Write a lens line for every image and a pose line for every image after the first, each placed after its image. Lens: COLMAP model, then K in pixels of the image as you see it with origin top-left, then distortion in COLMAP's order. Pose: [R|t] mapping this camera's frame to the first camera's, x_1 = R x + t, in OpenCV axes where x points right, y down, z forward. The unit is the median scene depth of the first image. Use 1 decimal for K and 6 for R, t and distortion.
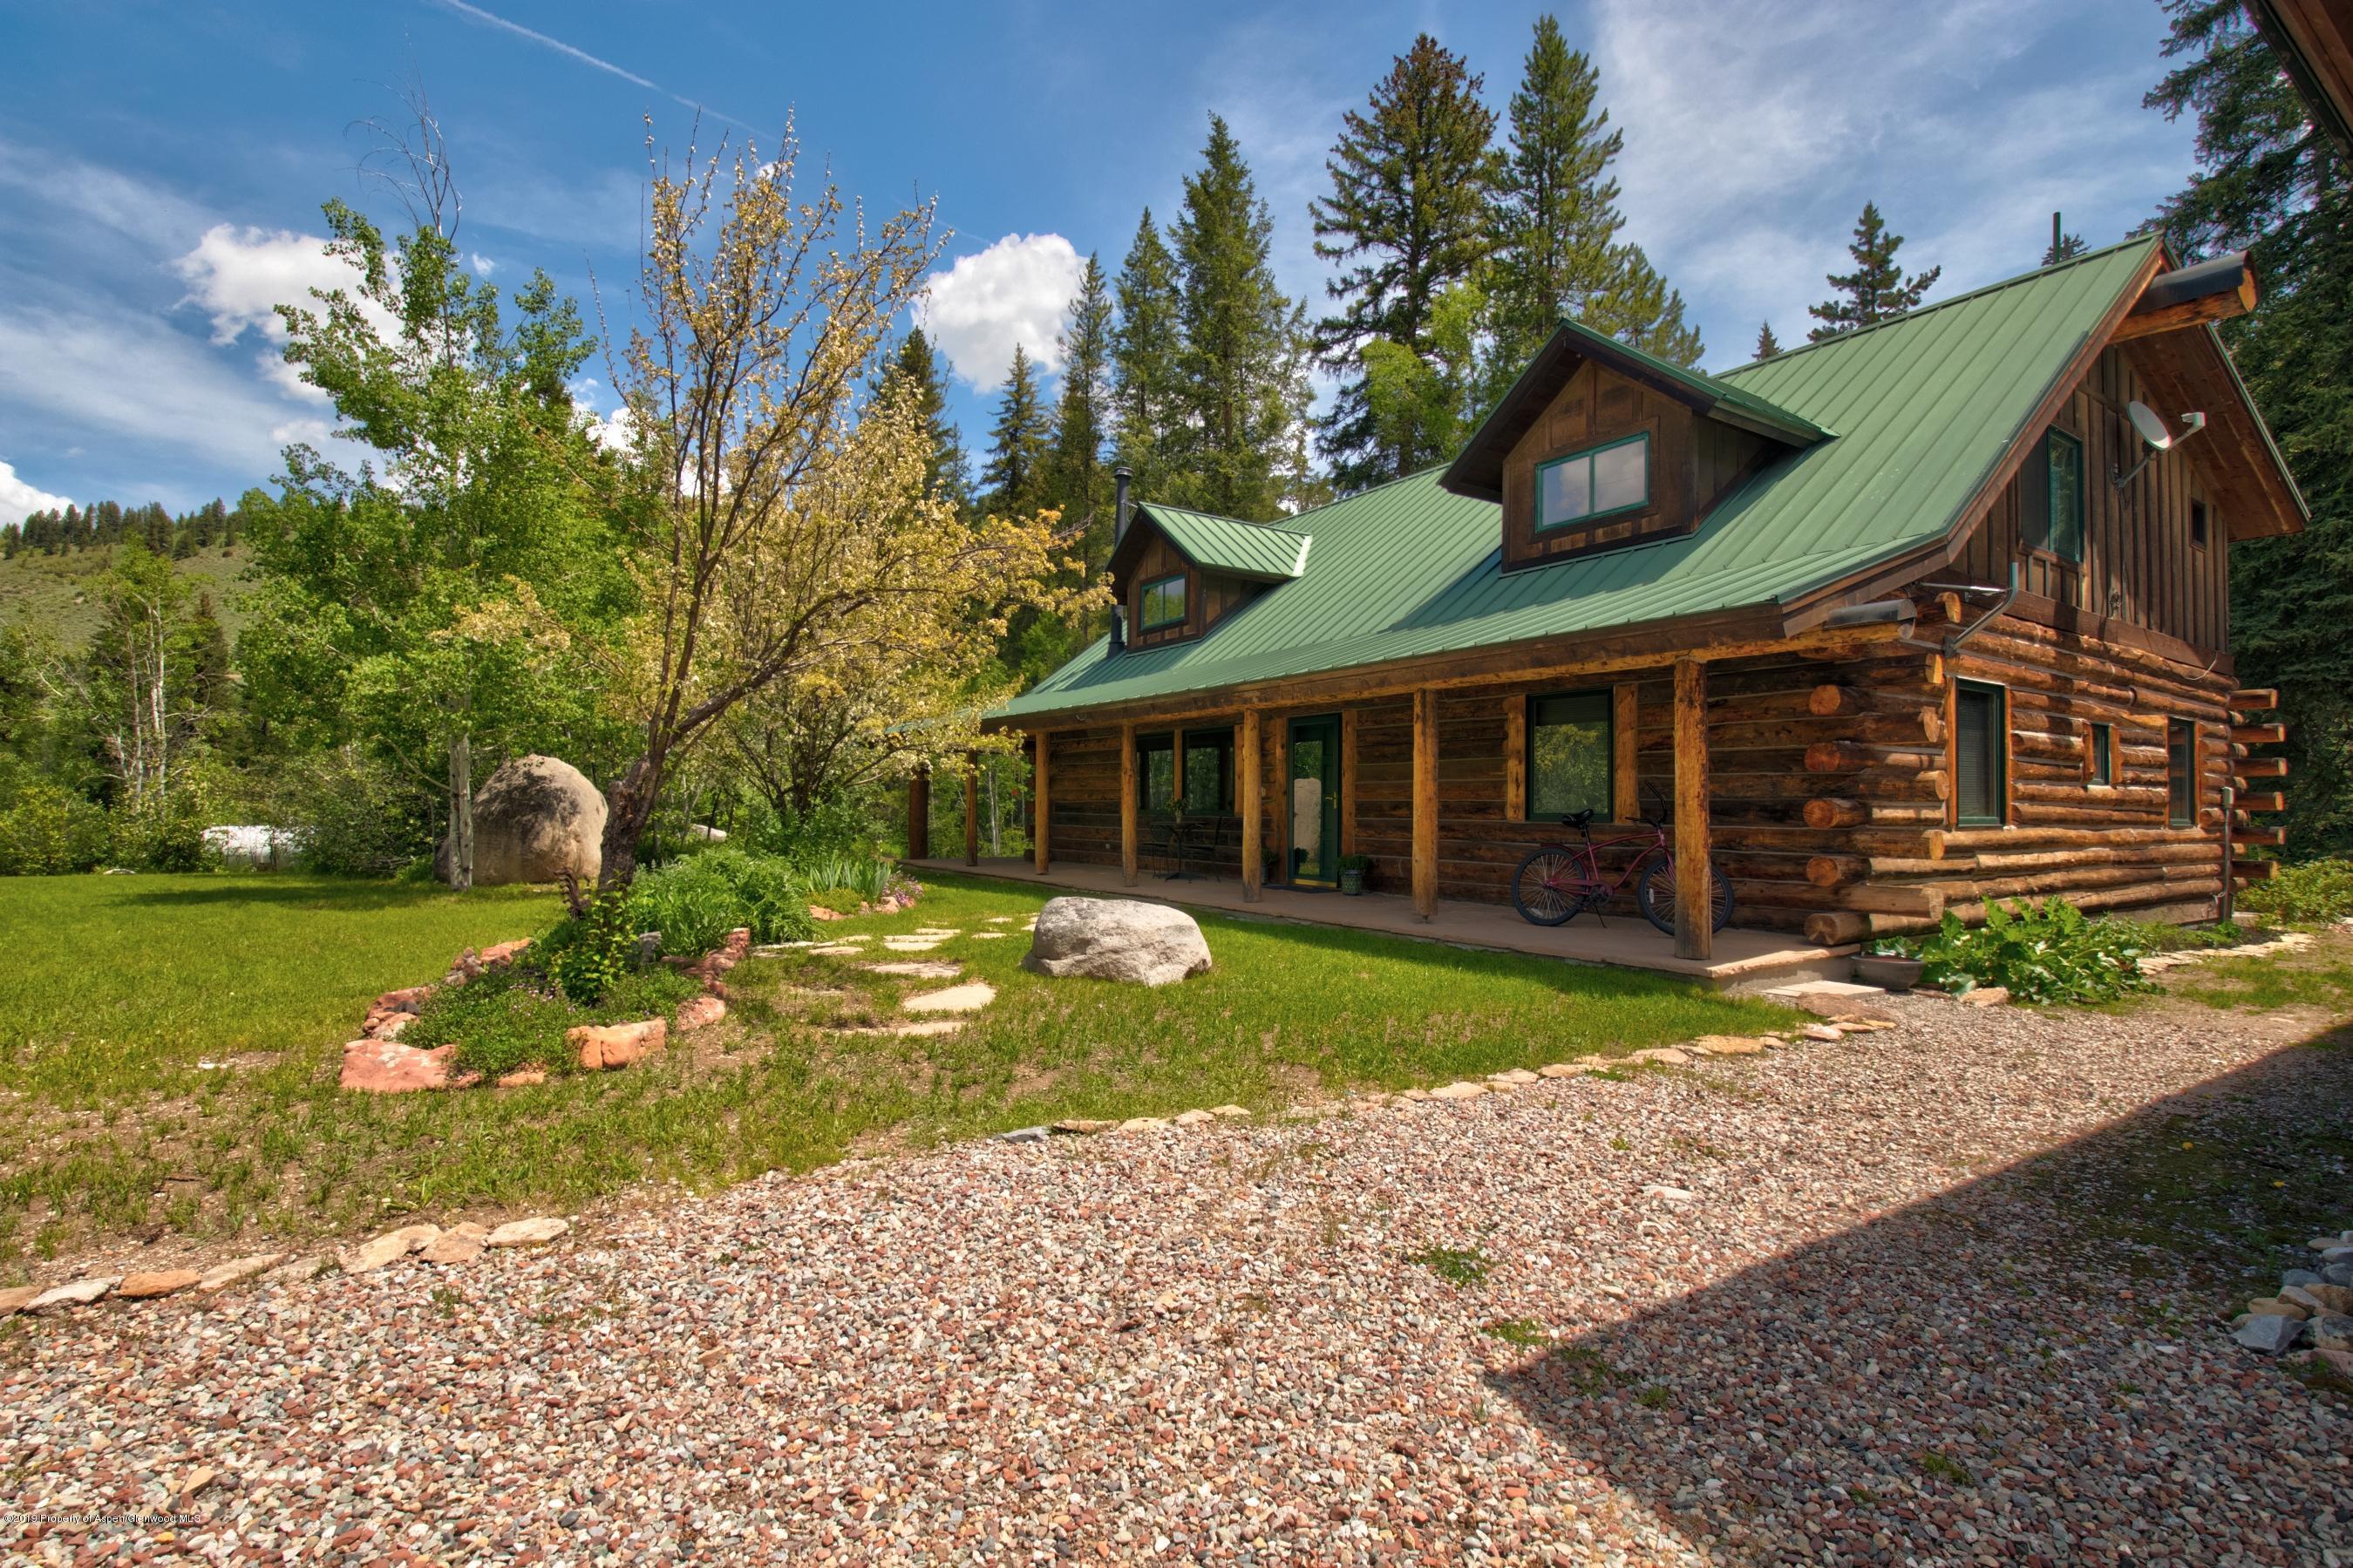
lens RADIAL K [[1100.9, 0, 1168.8], [0, 1100.9, 794.0], [0, 0, 1]] dist [0.001705, -0.015722]
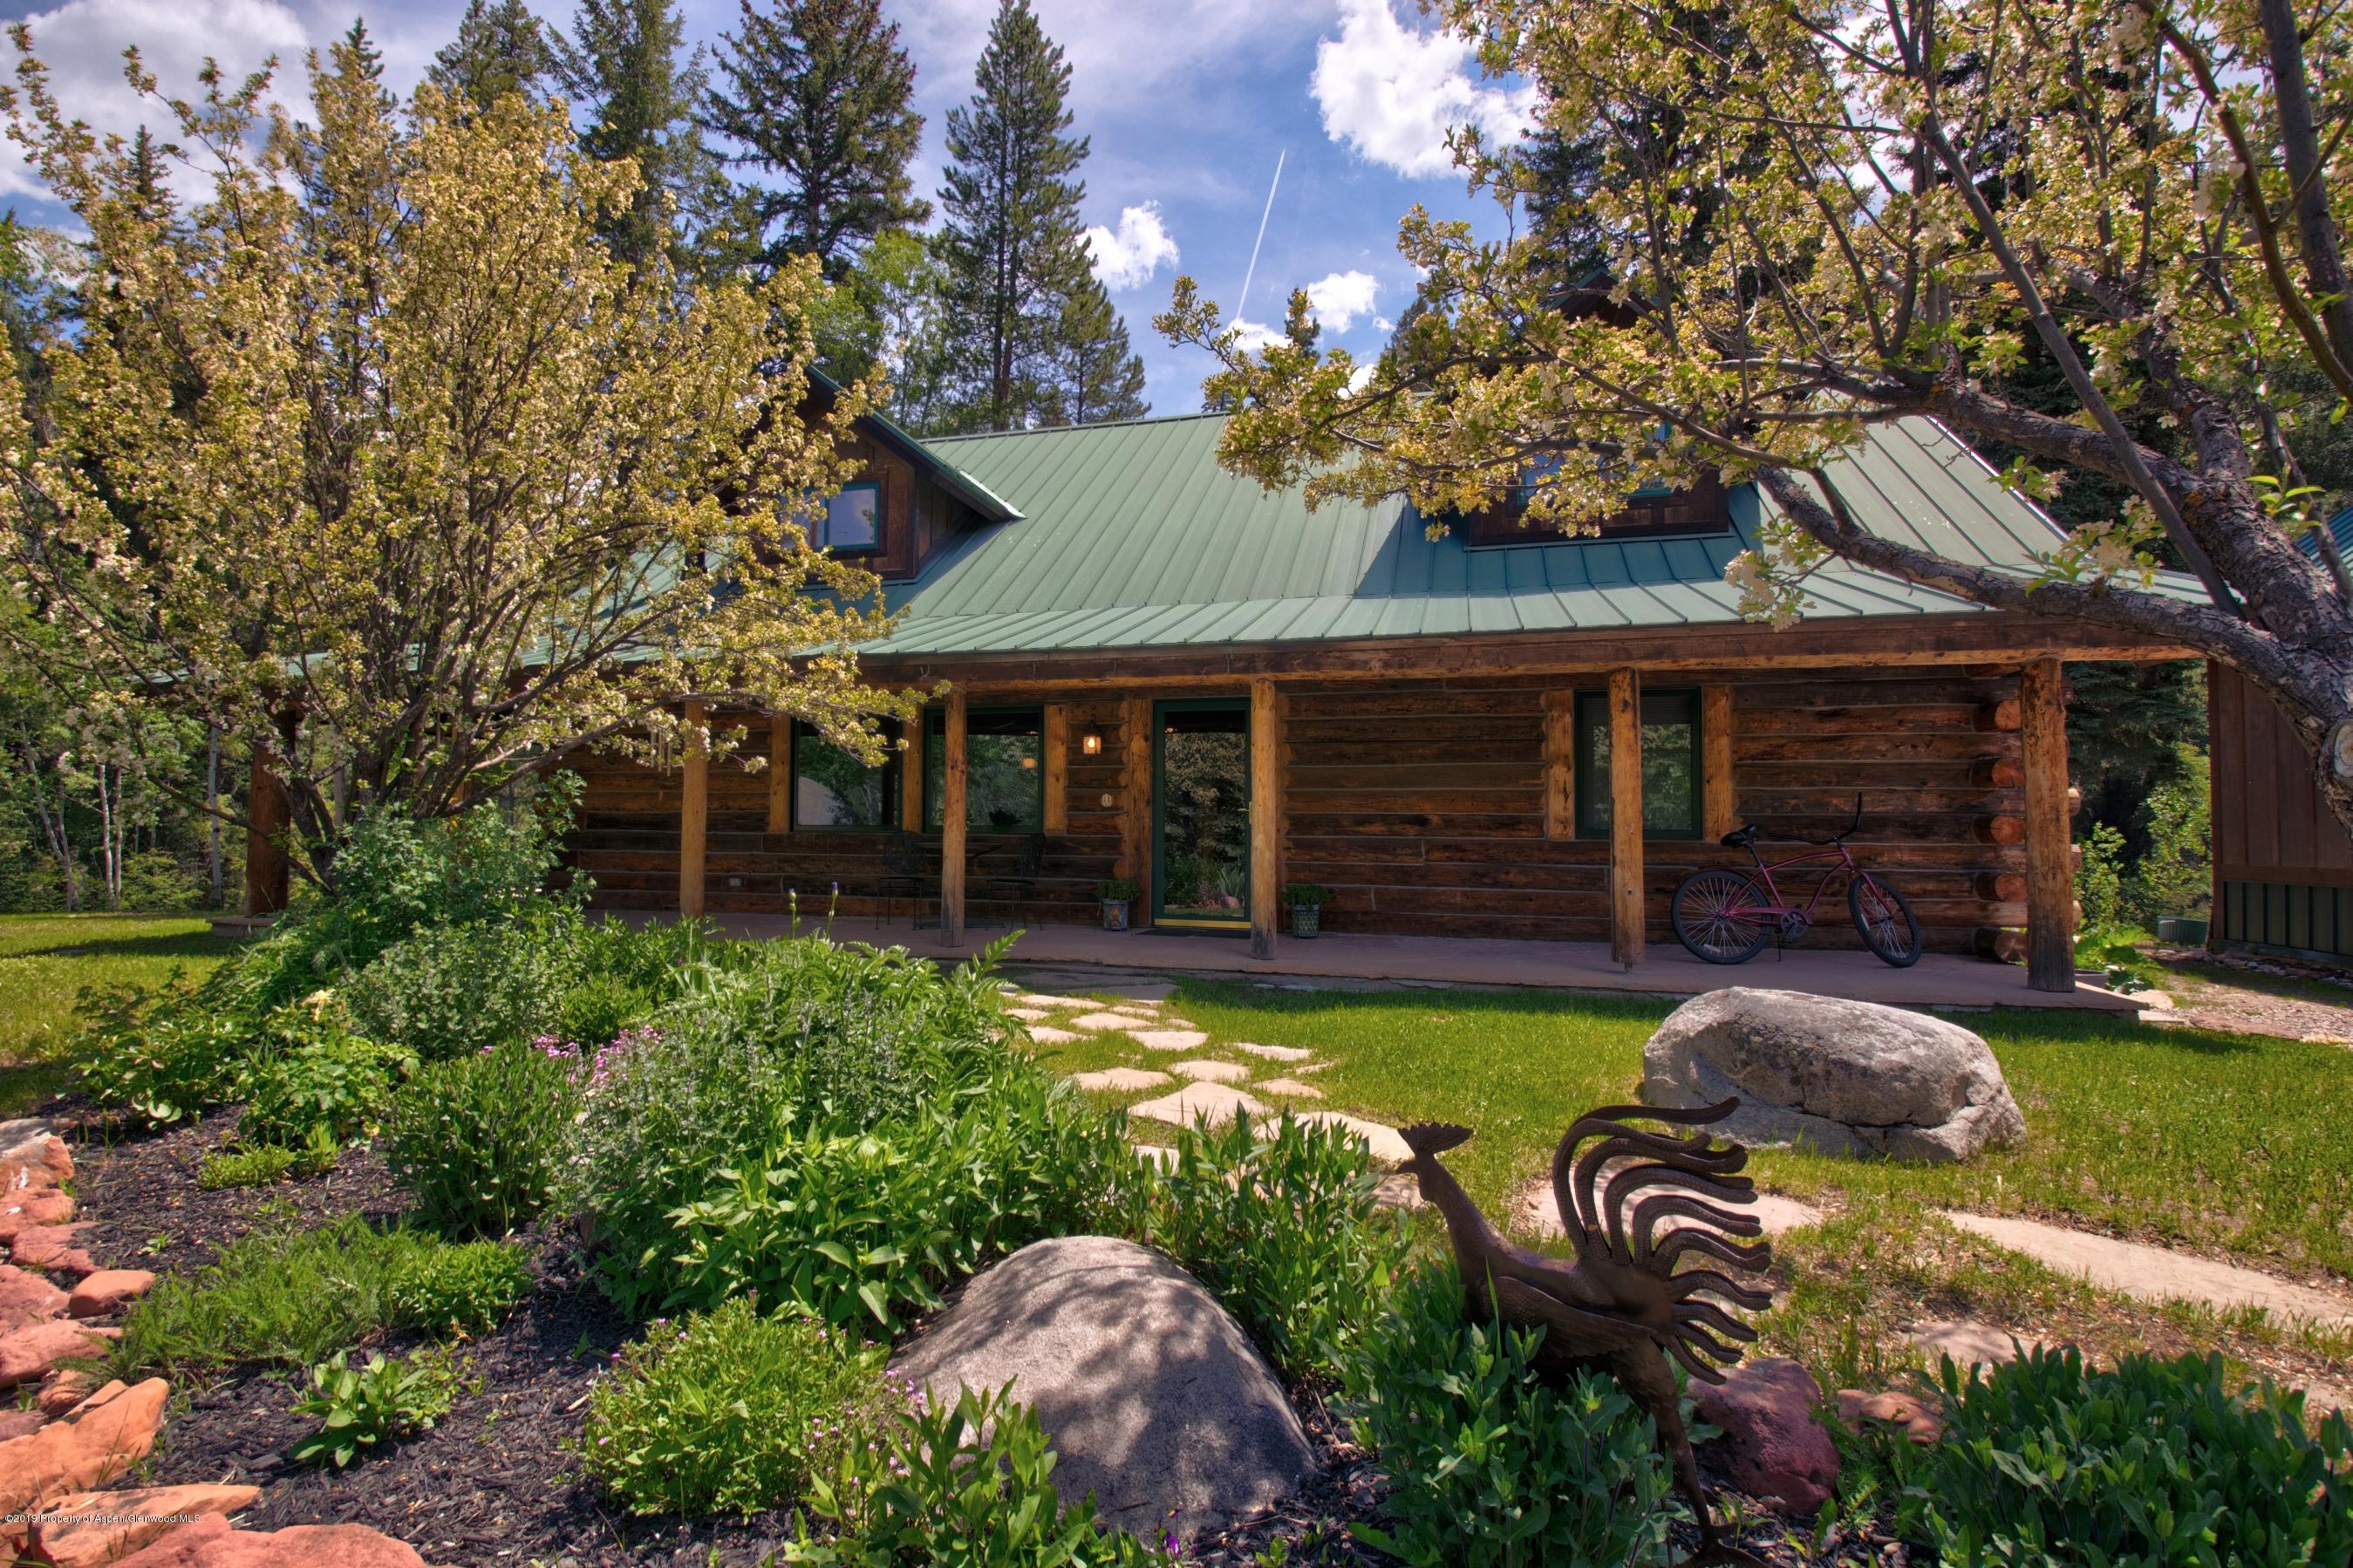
lens RADIAL K [[1101.0, 0, 1168.8], [0, 1101.0, 794.0], [0, 0, 1]] dist [0.001705, -0.015722]
pose [[0.758563, 0.017823, 0.651355, -0.428588], [-0.009729, 0.999824, -0.016027, 0.006302], [-0.651527, 0.005821, 0.758603, 0.519719]]
